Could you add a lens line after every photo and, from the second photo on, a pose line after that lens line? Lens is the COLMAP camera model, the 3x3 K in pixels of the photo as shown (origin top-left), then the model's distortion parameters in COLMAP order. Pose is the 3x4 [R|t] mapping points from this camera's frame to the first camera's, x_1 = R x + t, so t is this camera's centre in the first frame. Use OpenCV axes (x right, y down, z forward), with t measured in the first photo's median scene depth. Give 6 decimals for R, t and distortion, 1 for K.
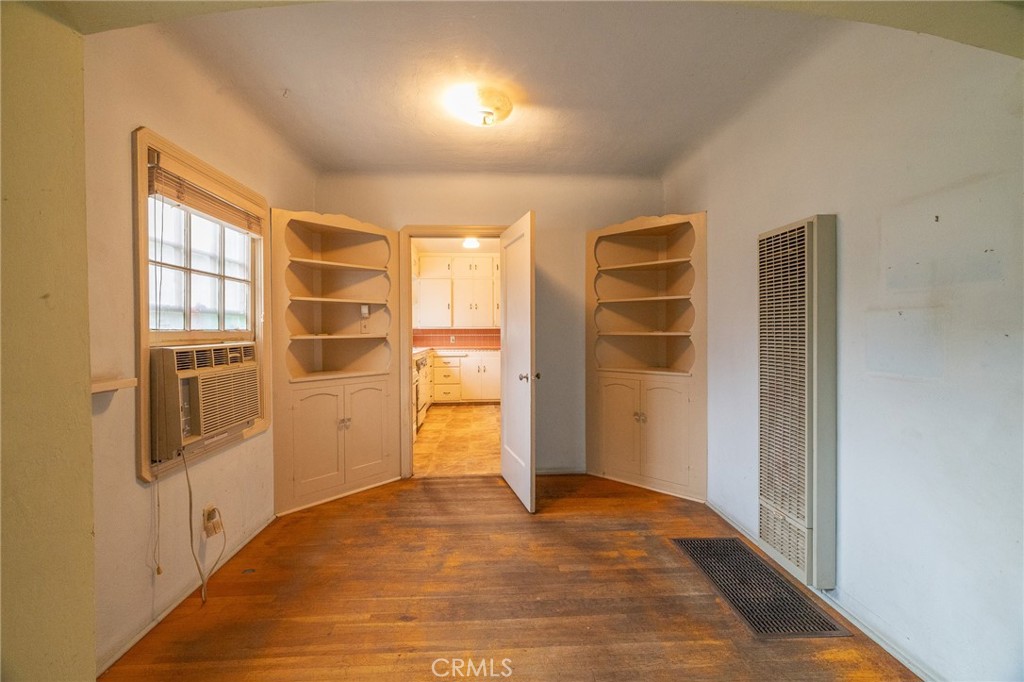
lens RADIAL K [[427.3, 0, 509.9], [0, 427.3, 332.7], [0, 0, 1]] dist [0.001806, -0.000261]
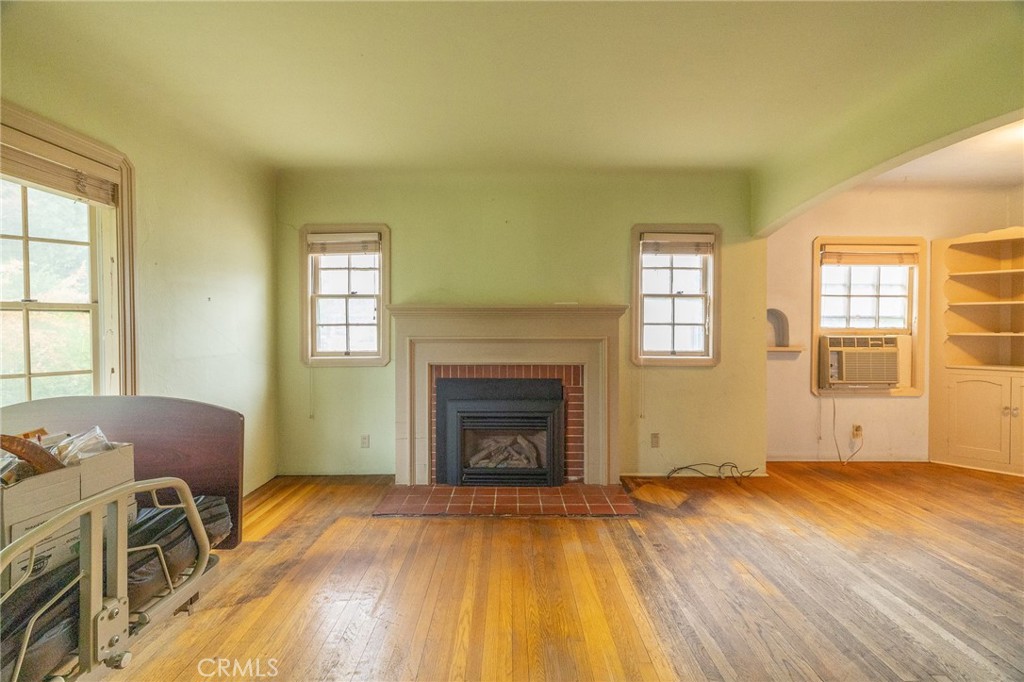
lens RADIAL K [[427.3, 0, 509.9], [0, 427.3, 332.7], [0, 0, 1]] dist [0.001806, -0.000261]
pose [[-0.052282, 0.017978, -0.998471, 0.755068], [-0.011573, 0.999760, 0.018607, -0.000718], [0.998565, 0.012528, -0.052061, -0.249621]]
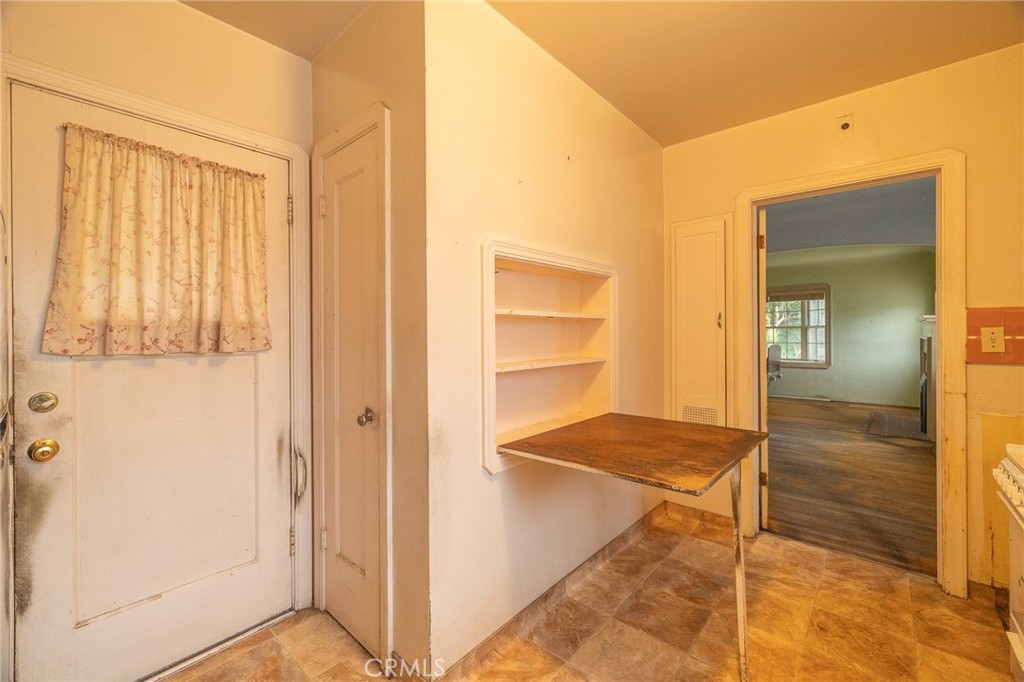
lens RADIAL K [[427.3, 0, 509.9], [0, 427.3, 332.7], [0, 0, 1]] dist [0.001806, -0.000261]
pose [[-0.710560, 0.006800, 0.703604, -0.237133], [0.014022, 0.999892, 0.004497, -0.019427], [-0.703497, 0.013061, -0.710578, 1.922227]]
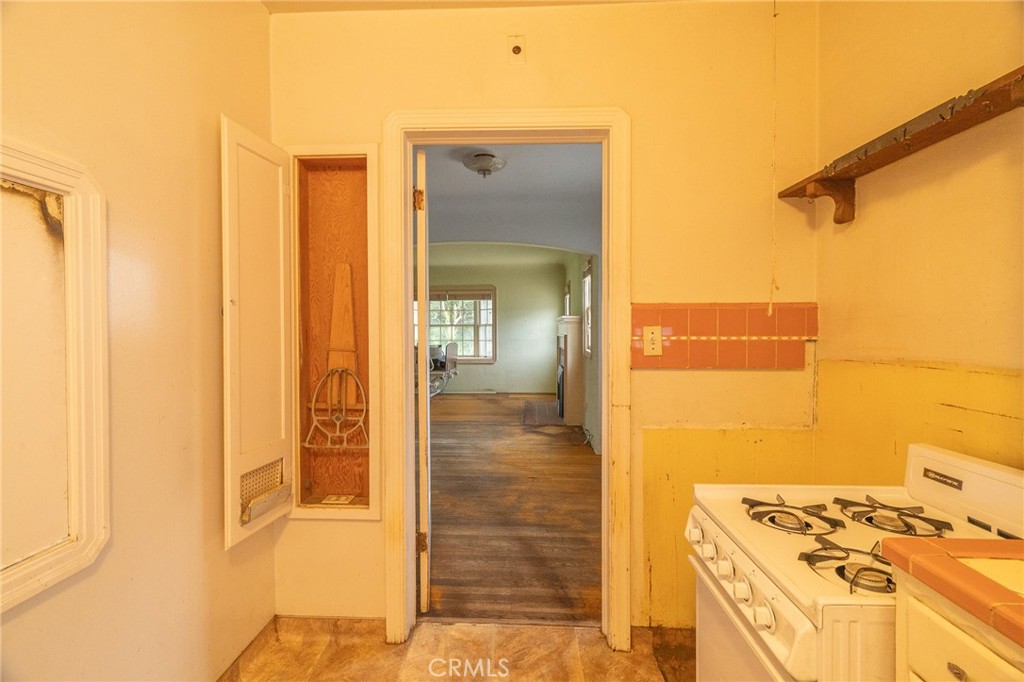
lens RADIAL K [[427.3, 0, 509.9], [0, 427.3, 332.7], [0, 0, 1]] dist [0.001806, -0.000261]
pose [[-0.994717, 0.004617, 0.102548, -0.182713], [0.006502, 0.999816, 0.018061, -0.017313], [-0.102446, 0.018632, -0.994564, 1.571139]]
